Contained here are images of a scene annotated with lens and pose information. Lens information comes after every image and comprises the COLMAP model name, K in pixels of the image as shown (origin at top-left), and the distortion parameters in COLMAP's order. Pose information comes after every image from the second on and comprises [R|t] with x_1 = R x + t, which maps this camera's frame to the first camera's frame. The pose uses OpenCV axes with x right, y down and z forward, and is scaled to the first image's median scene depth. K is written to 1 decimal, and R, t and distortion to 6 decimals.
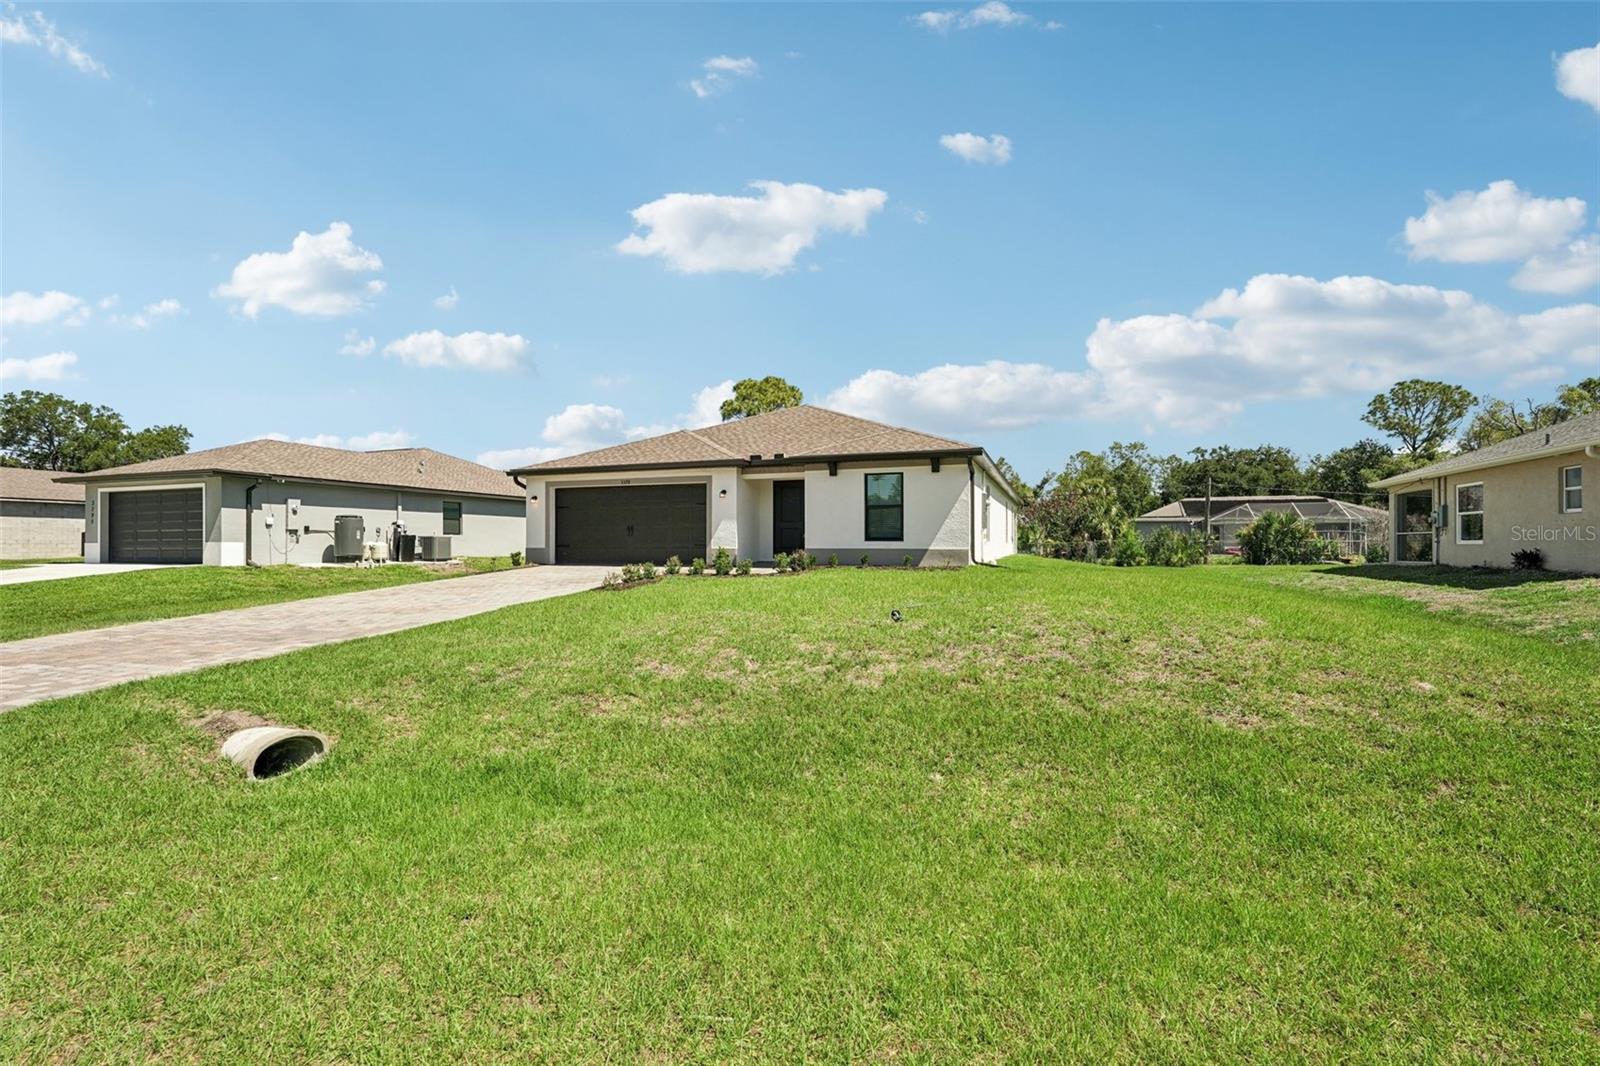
lens RADIAL K [[708.8, 0, 802.6], [0, 708.8, 537.0], [0, 0, 1]] dist [-0.025897, 0.013543]
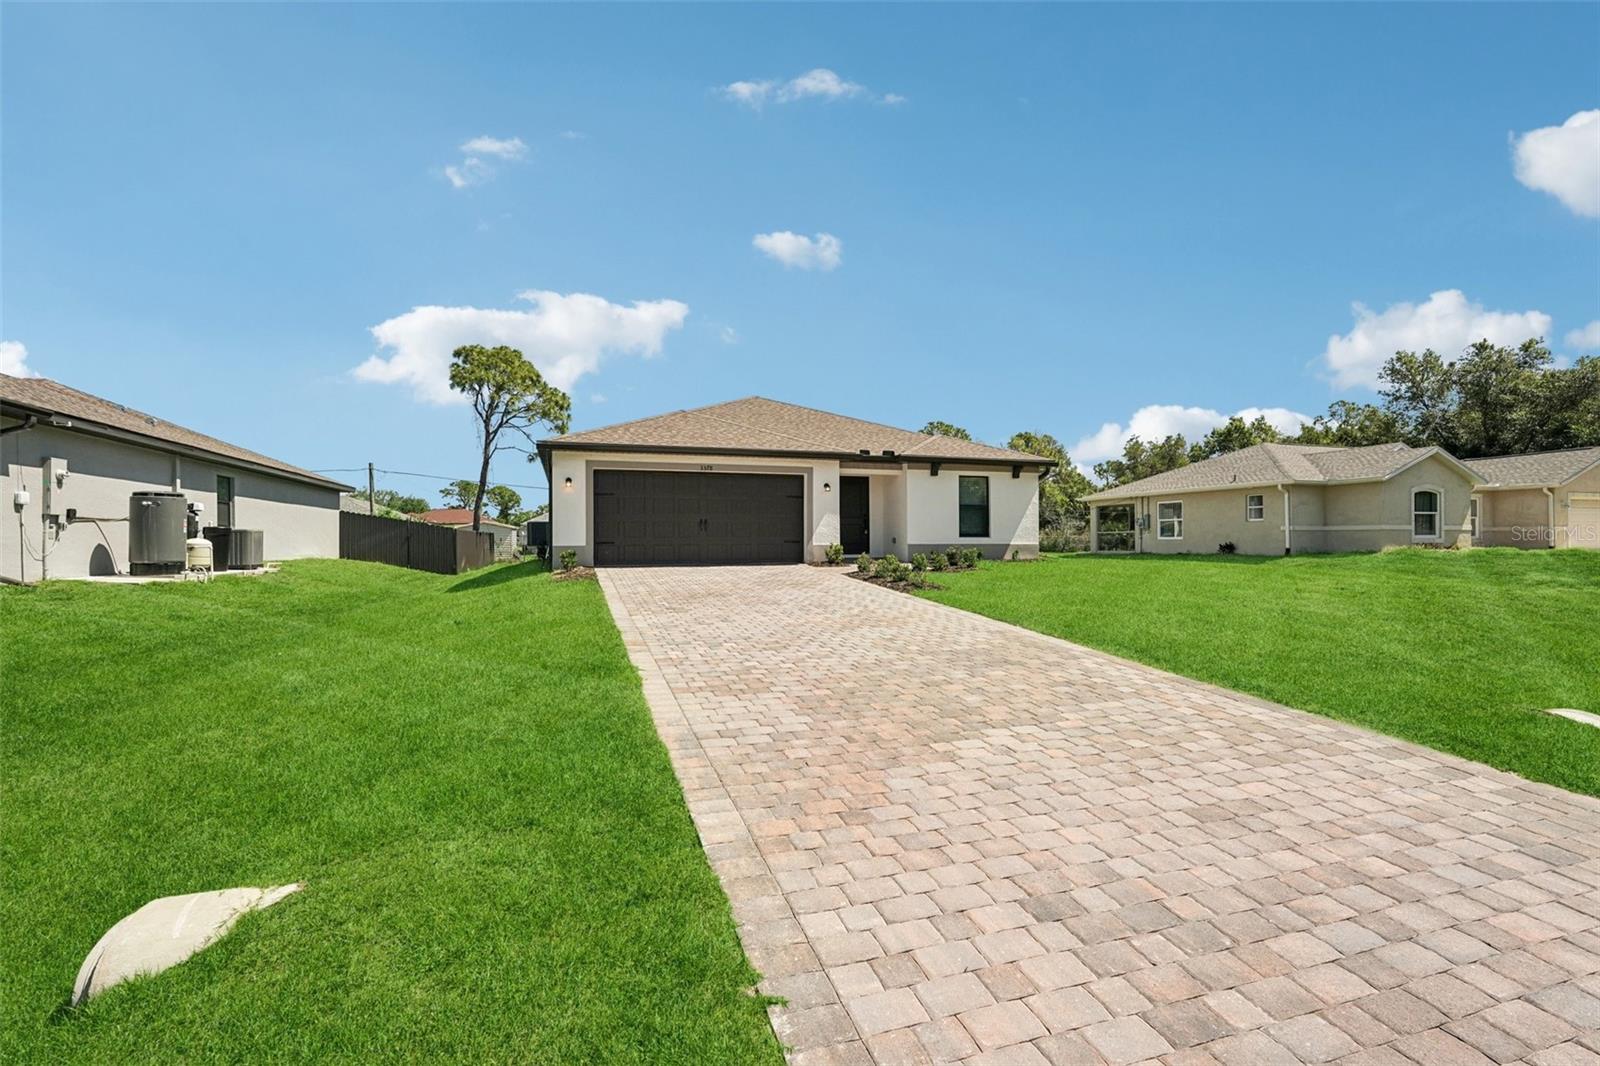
lens RADIAL K [[708.8, 0, 802.6], [0, 708.8, 537.0], [0, 0, 1]] dist [-0.025897, 0.013543]
pose [[0.784617, 0.001271, 0.619980, -0.645579], [-0.003067, 0.999994, 0.001831, 0.003547], [-0.619974, -0.003338, 0.784615, 0.241577]]
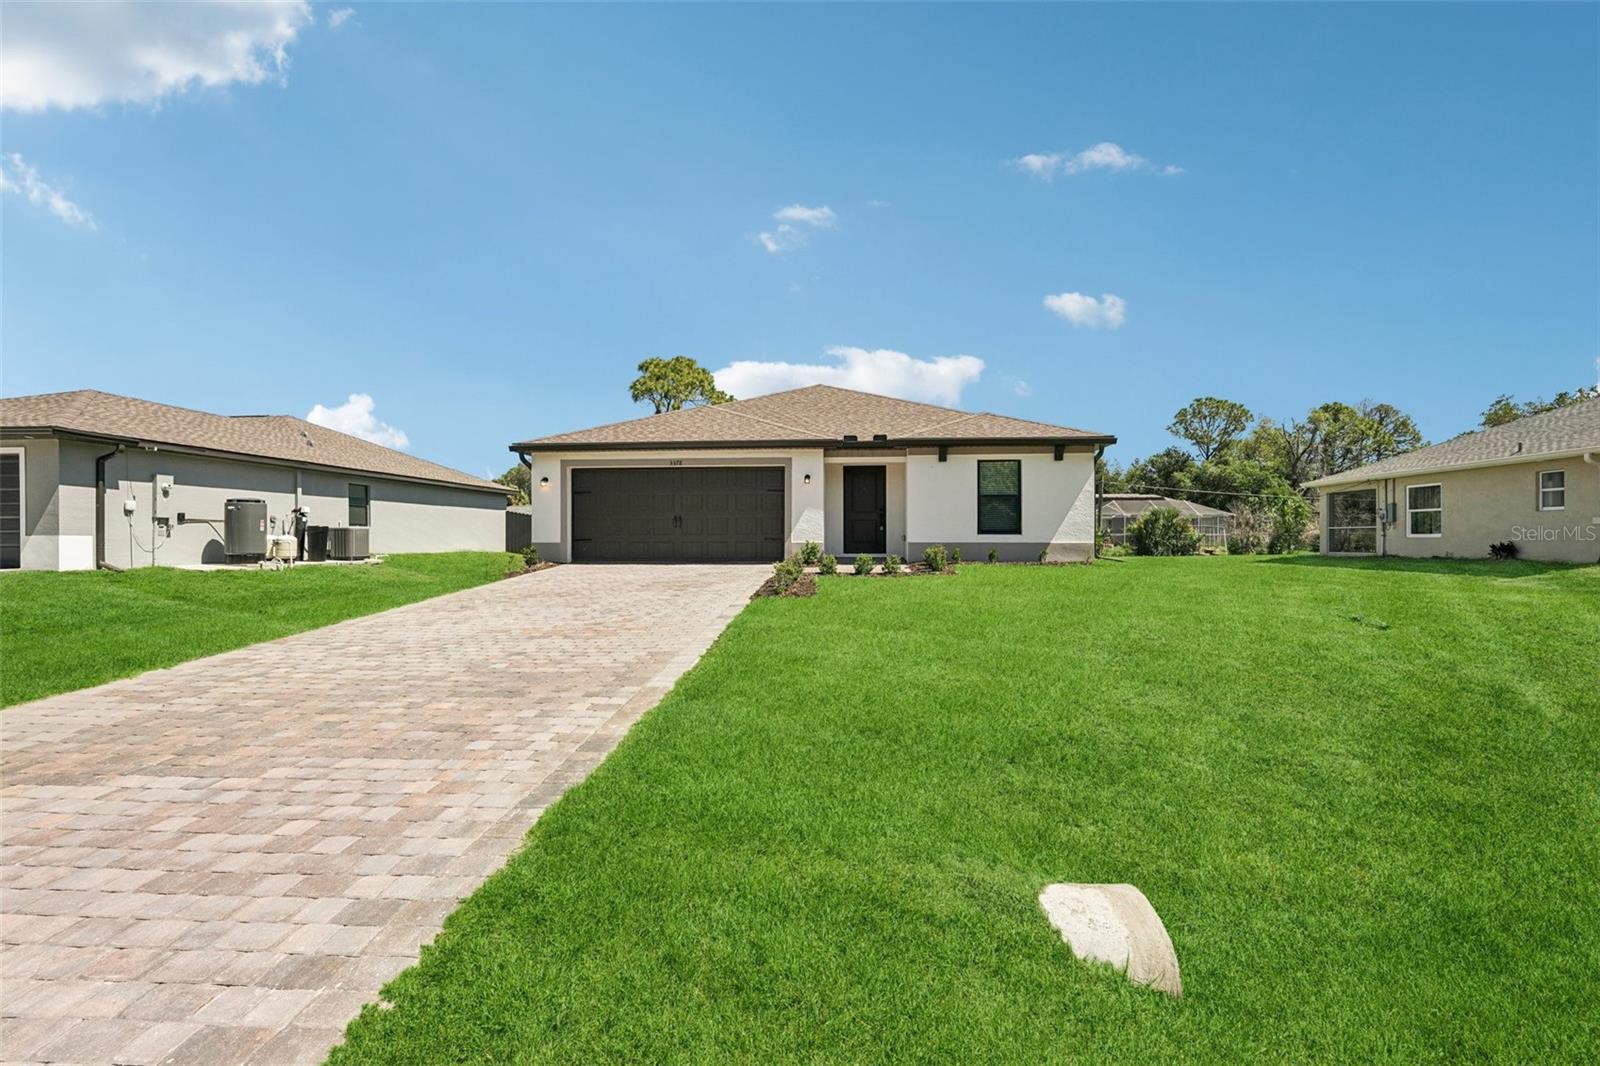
lens RADIAL K [[708.8, 0, 802.6], [0, 708.8, 537.0], [0, 0, 1]] dist [-0.025897, 0.013543]
pose [[0.964264, -0.000329, 0.264943, -0.306090], [-0.002005, 0.999962, 0.008540, 0.001591], [-0.264935, -0.008766, 0.964226, 0.152397]]
